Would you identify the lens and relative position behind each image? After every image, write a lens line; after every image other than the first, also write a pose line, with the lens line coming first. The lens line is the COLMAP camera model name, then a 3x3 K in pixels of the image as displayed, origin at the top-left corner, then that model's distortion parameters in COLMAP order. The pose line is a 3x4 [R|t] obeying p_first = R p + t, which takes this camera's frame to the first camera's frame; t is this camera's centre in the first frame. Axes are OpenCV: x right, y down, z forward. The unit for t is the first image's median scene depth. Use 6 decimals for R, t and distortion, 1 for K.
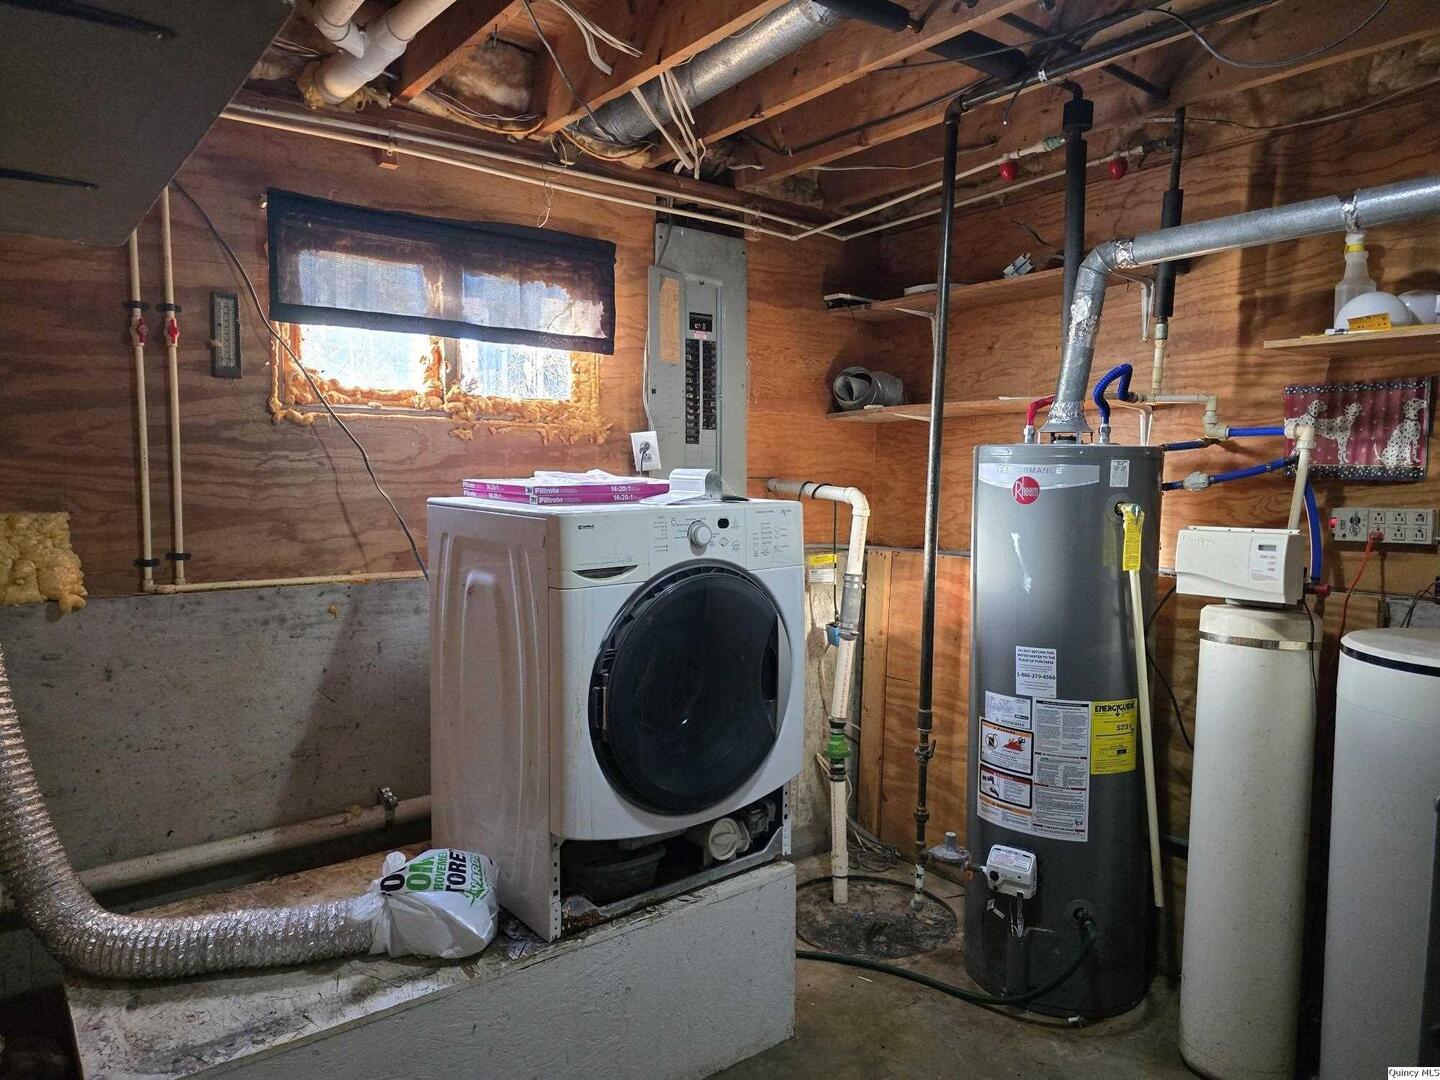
lens RADIAL K [[959.5, 0, 722.6], [0, 959.5, 530.4], [0, 0, 1]] dist [0.086421, -0.066400]
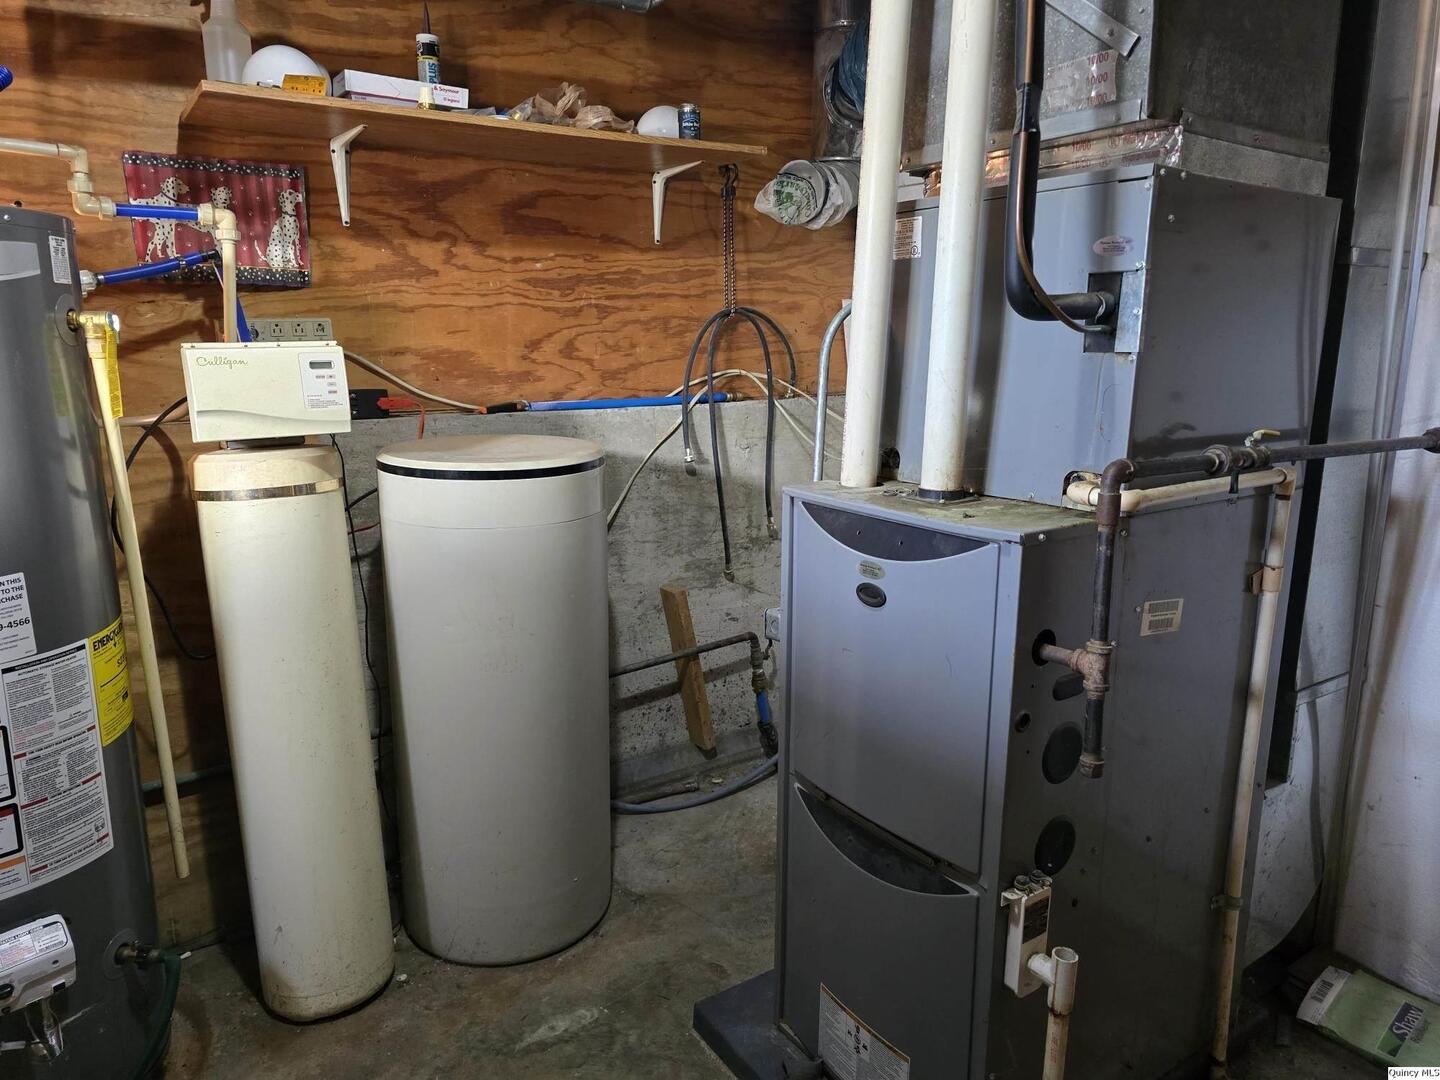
lens RADIAL K [[959.5, 0, 722.6], [0, 959.5, 530.4], [0, 0, 1]] dist [0.086421, -0.066400]
pose [[0.103600, -0.221652, 0.969607, -0.172945], [0.065174, 0.974270, 0.215754, -0.000529], [-0.992481, 0.040841, 0.115381, 0.518121]]
